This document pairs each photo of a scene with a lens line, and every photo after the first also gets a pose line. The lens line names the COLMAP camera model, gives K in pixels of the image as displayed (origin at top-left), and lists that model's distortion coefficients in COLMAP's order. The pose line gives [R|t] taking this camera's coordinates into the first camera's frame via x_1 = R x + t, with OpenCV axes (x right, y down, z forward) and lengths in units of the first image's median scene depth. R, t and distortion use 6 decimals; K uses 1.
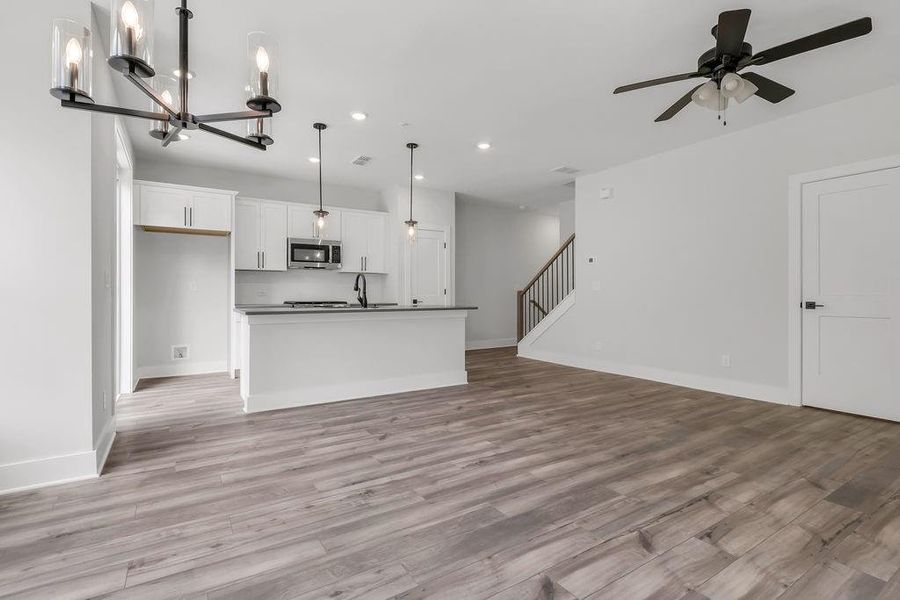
lens RADIAL K [[435.6, 0, 450.0], [0, 435.6, 300.0], [0, 0, 1]] dist [-0.002776, -0.000167]
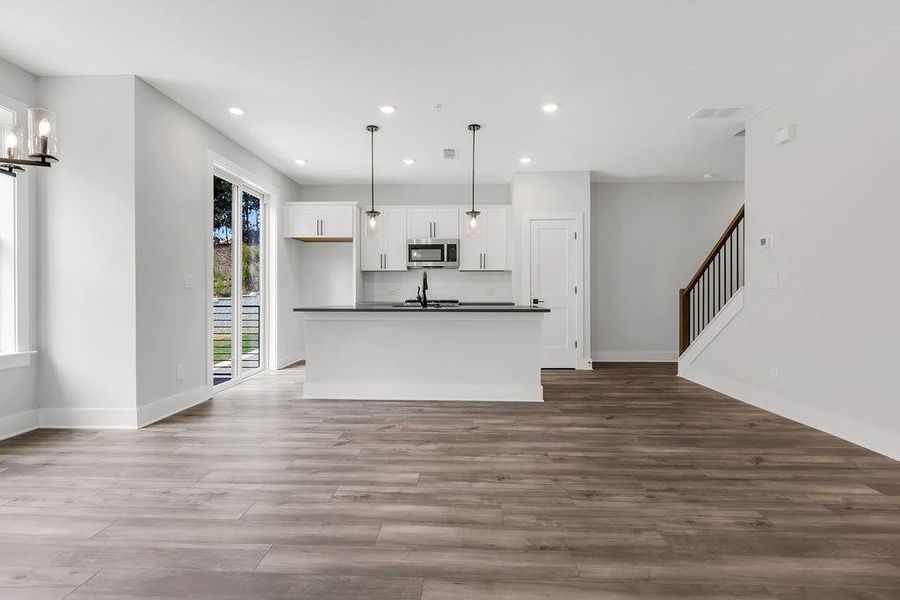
lens RADIAL K [[432.4, 0, 450.0], [0, 432.4, 300.0], [0, 0, 1]] dist [-0.000838, -0.000956]
pose [[0.817613, 0.011936, -0.575645, 0.495635], [-0.009777, 0.999929, 0.006847, -0.006185], [0.575686, 0.000030, 0.817671, 0.311196]]
